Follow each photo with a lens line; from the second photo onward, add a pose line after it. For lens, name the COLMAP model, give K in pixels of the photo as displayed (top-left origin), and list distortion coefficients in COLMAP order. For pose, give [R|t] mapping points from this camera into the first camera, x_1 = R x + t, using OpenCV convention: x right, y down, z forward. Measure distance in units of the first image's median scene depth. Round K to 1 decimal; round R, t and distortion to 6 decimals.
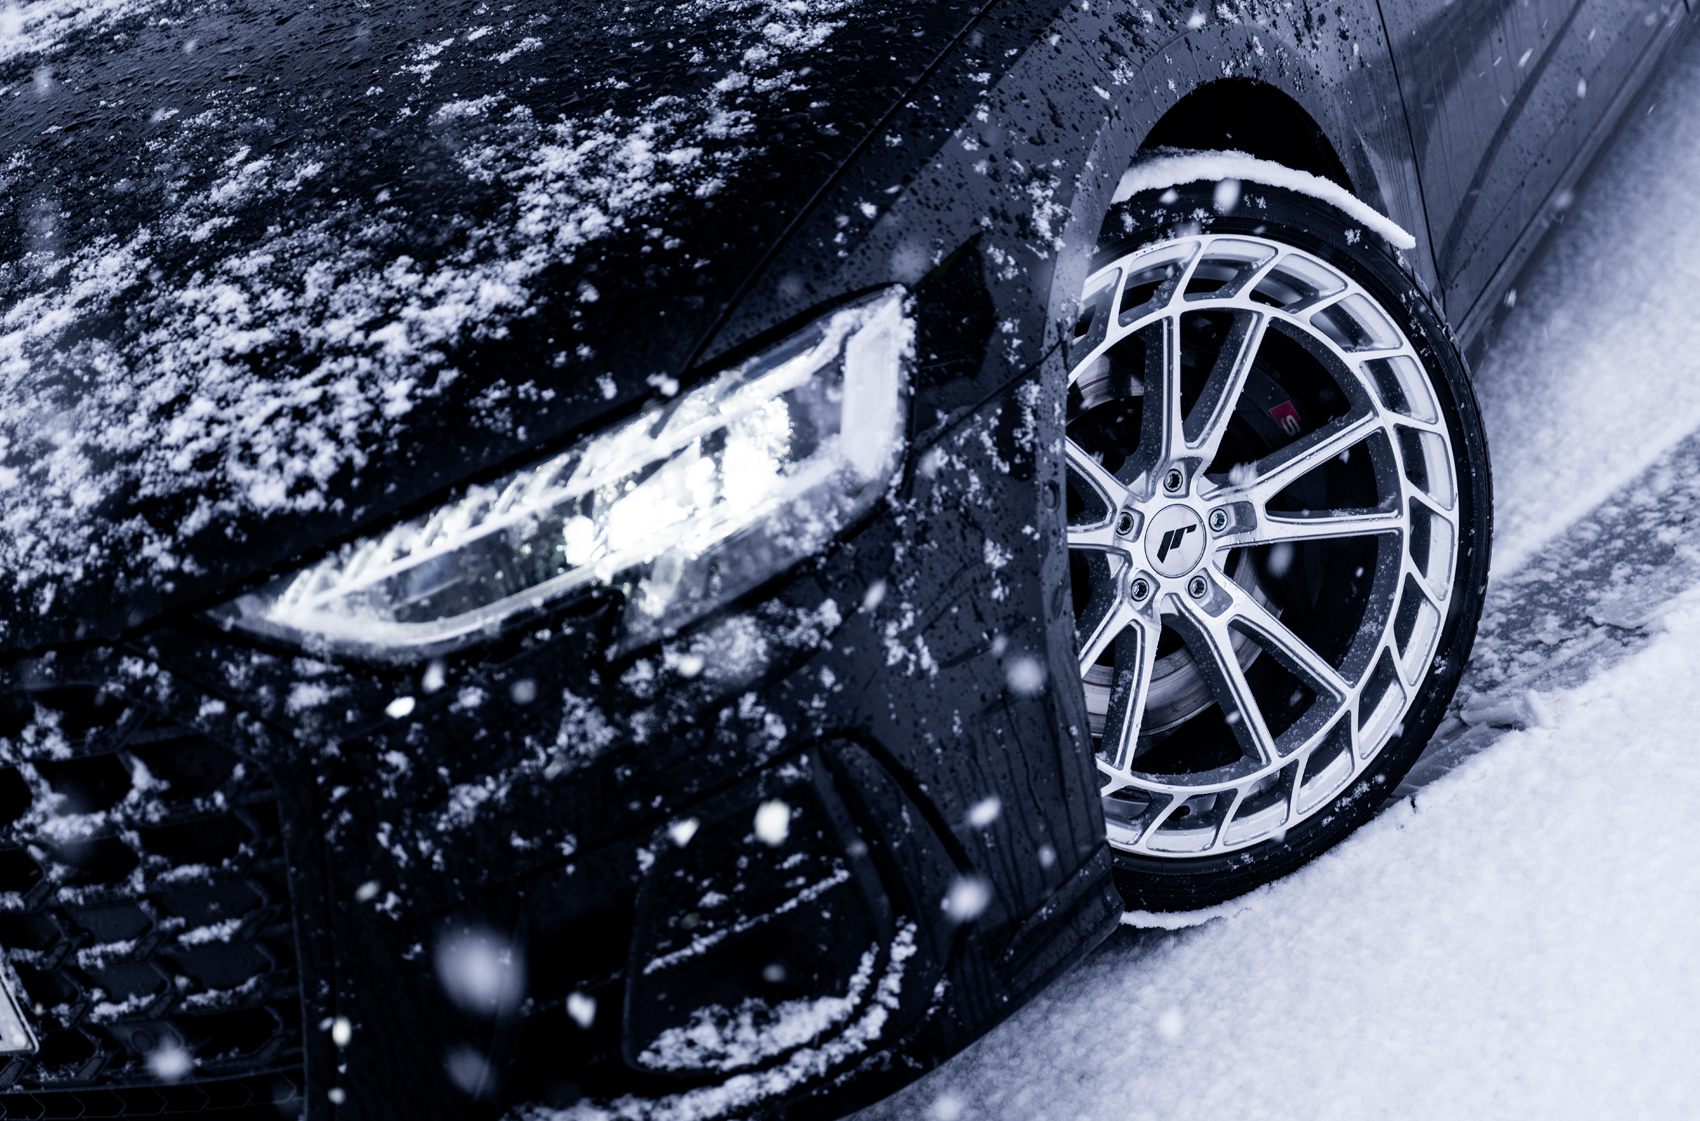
lens RADIAL K [[3306.5, 0, 854.5], [0, 3306.5, 560.6], [0, 0, 1]] dist [0.102353, 0.000000]
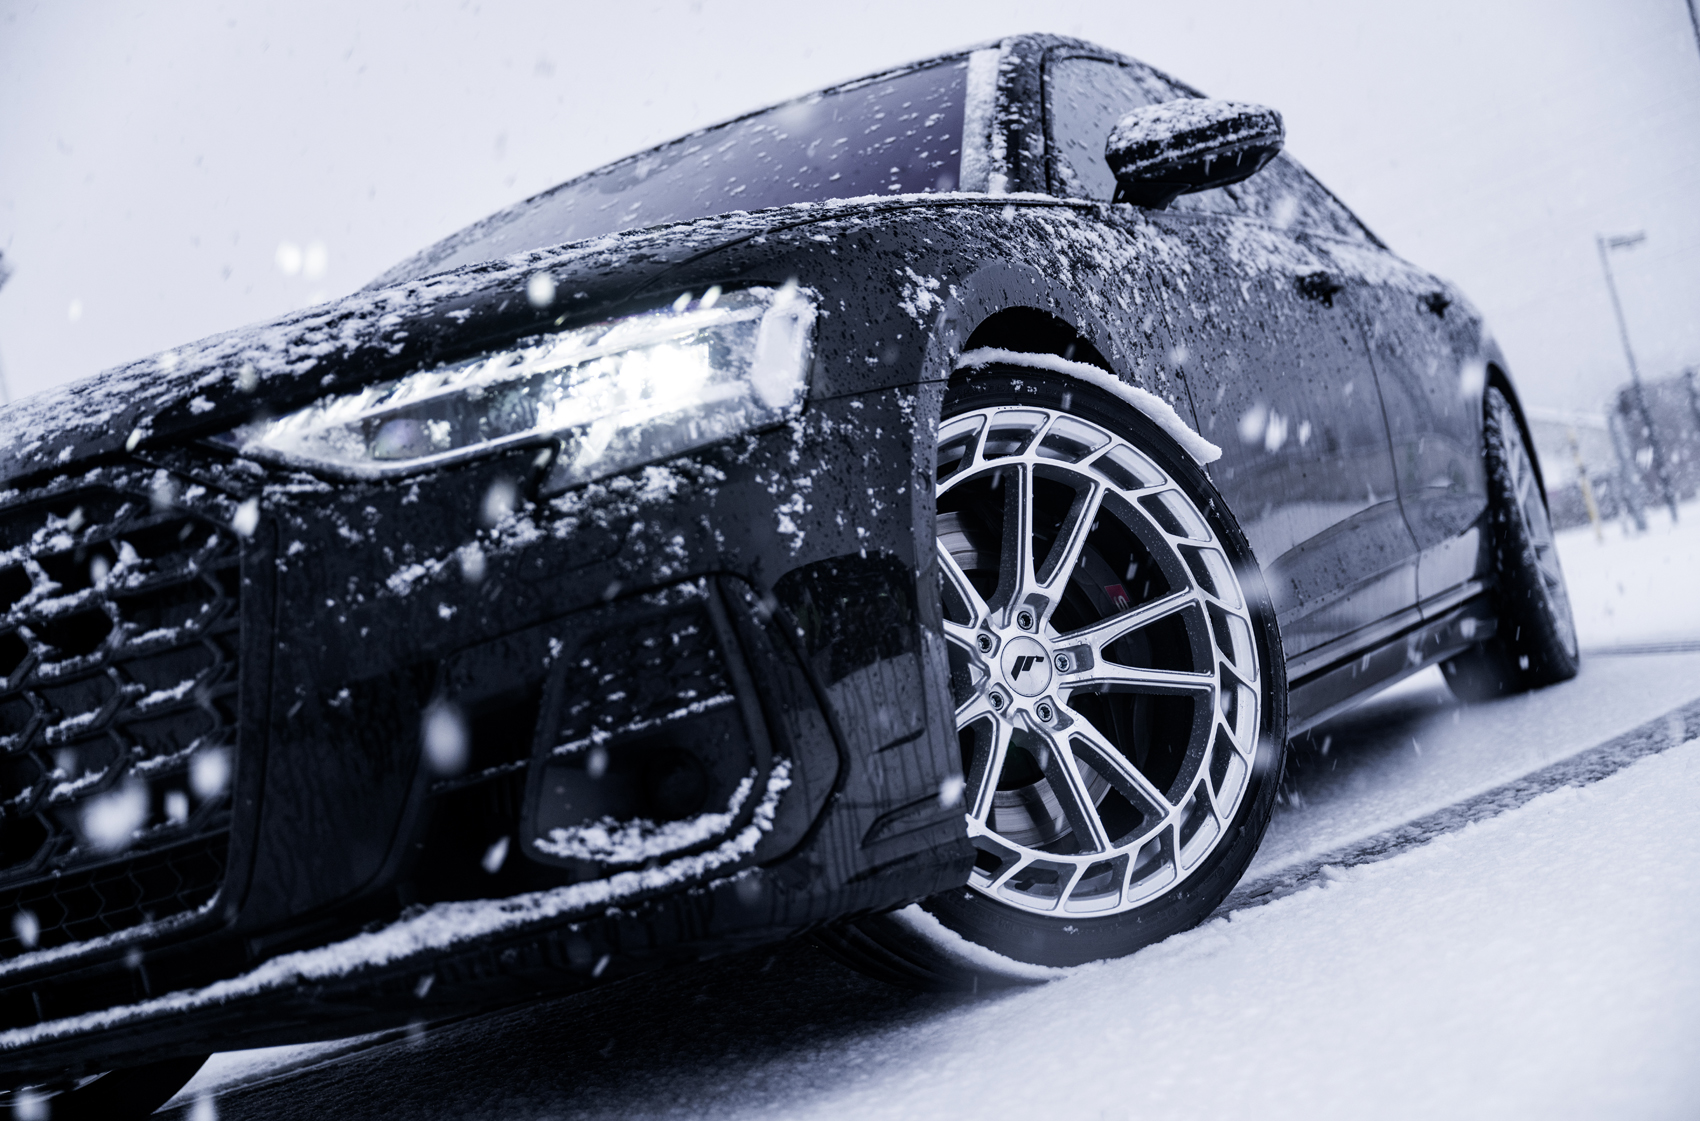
lens RADIAL K [[2470.2, 0, 848.4], [0, 2470.2, 553.4], [0, 0, 1]] dist [-0.011660, 0.000000]
pose [[0.998483, 0.054344, 0.008907, 0.026738], [-0.045236, 0.901624, -0.430149, 0.409424], [-0.031406, 0.429093, 0.902714, 0.211871]]
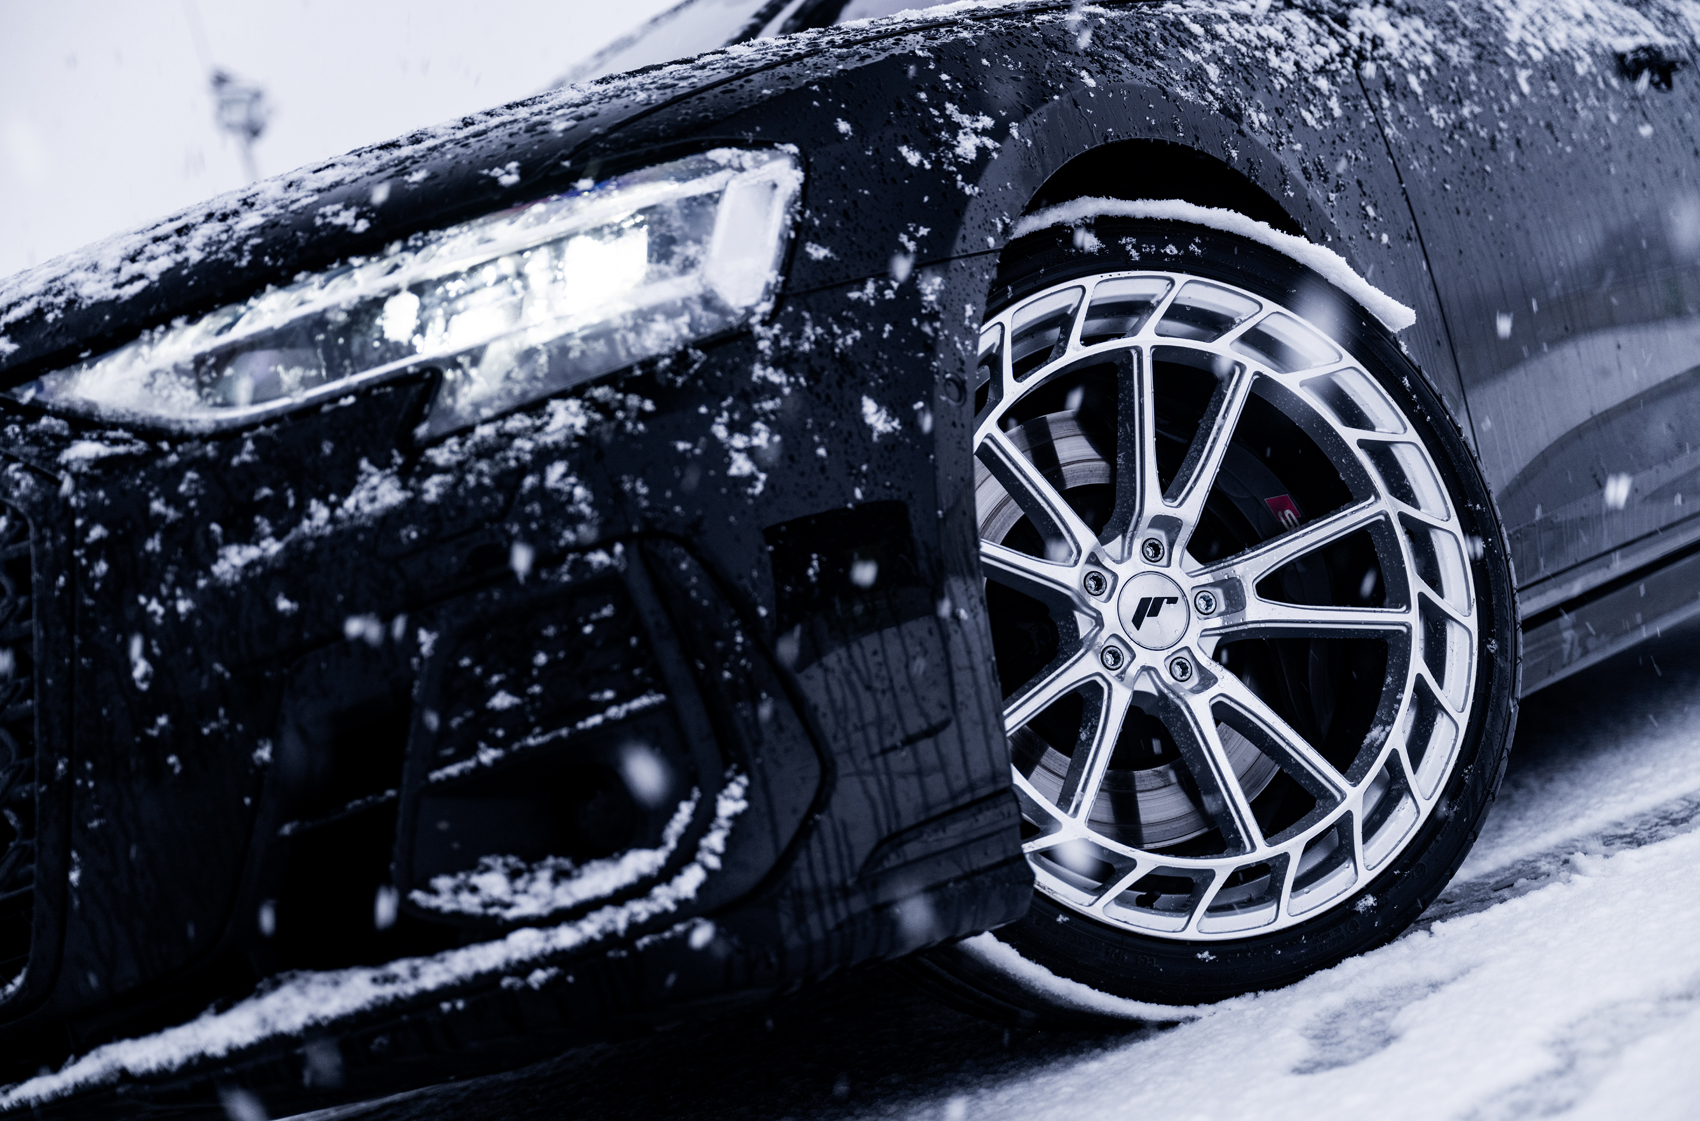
lens RADIAL K [[2889.8, 0, 851.9], [0, 2889.8, 553.6], [0, 0, 1]] dist [-0.007266, 0.000000]
pose [[0.989244, 0.014807, -0.145524, 0.155281], [-0.067938, 0.927557, -0.367455, 0.333329], [0.129541, 0.373389, 0.918586, 0.291355]]
